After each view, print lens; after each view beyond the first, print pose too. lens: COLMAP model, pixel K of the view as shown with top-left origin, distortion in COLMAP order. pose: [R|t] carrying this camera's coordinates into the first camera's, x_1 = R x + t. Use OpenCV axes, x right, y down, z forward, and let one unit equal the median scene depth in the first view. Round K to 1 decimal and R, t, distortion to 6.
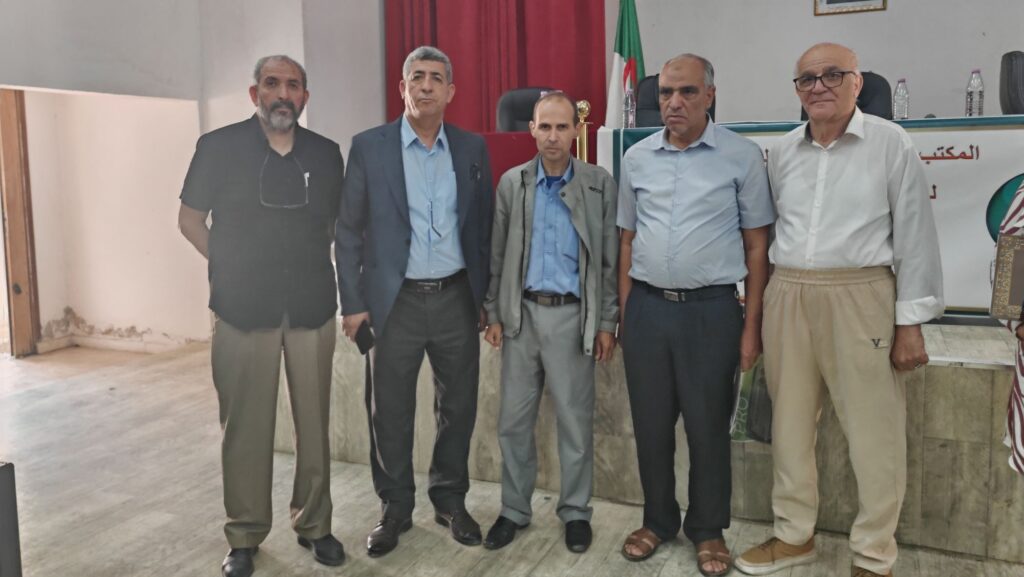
lens RADIAL K [[843.2, 0, 506.5], [0, 843.2, 255.4], [0, 0, 1]] dist [0.040125, -0.024566]
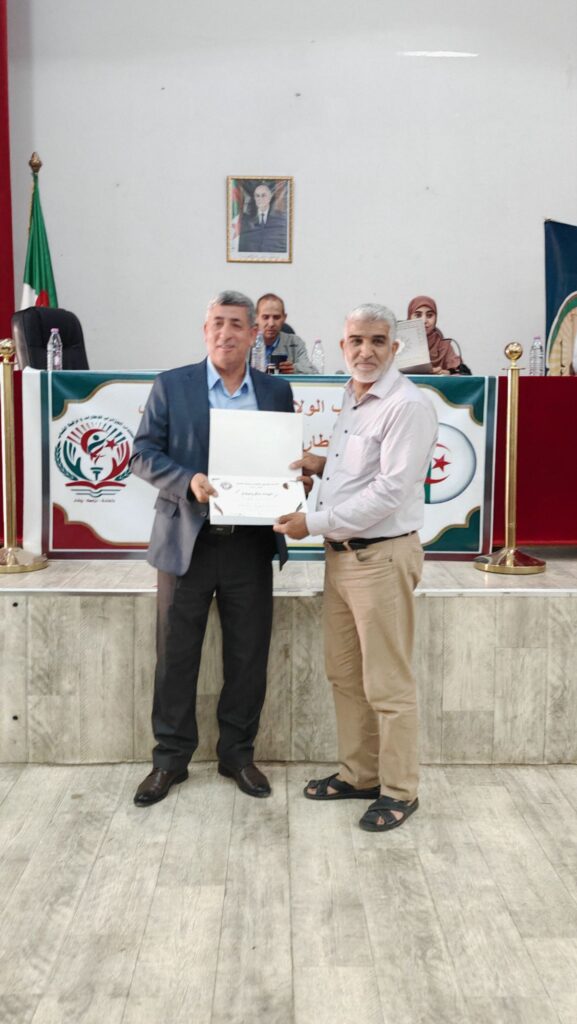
lens RADIAL K [[957.3, 0, 300.9], [0, 957.3, 479.3], [0, 0, 1]] dist [0.033273, 0.000000]
pose [[0.907789, -0.008527, 0.419340, -0.075452], [0.021667, 0.999412, -0.026583, 0.007581], [-0.418867, 0.033218, 0.907440, -0.108277]]
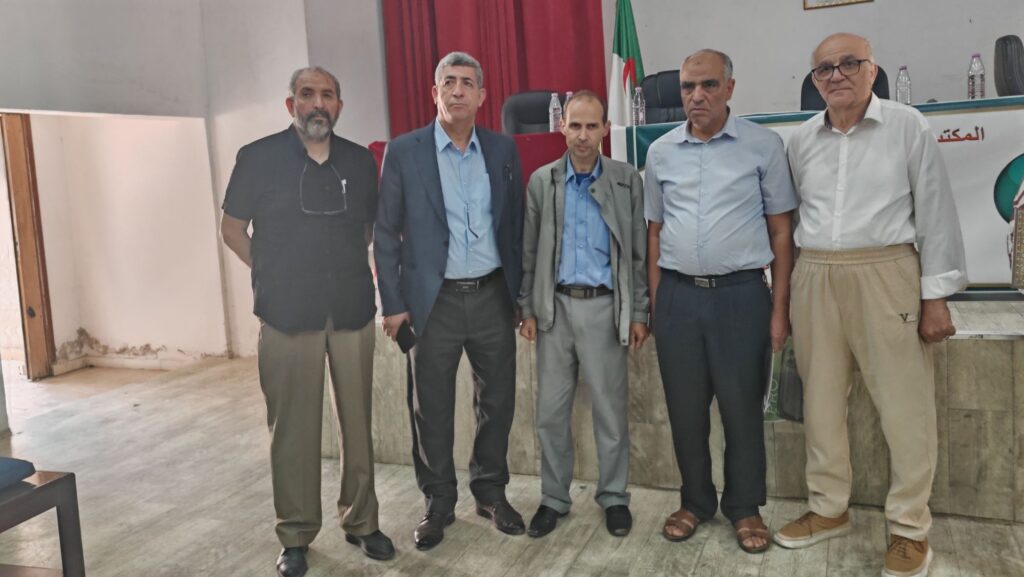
lens RADIAL K [[843.2, 0, 506.5], [0, 843.2, 256.4], [0, 0, 1]] dist [0.040125, -0.024566]
pose [[0.998949, -0.043876, 0.013221, -0.050882], [0.043967, 0.999011, -0.006671, 0.010903], [-0.012915, 0.007245, 0.999890, -0.030745]]
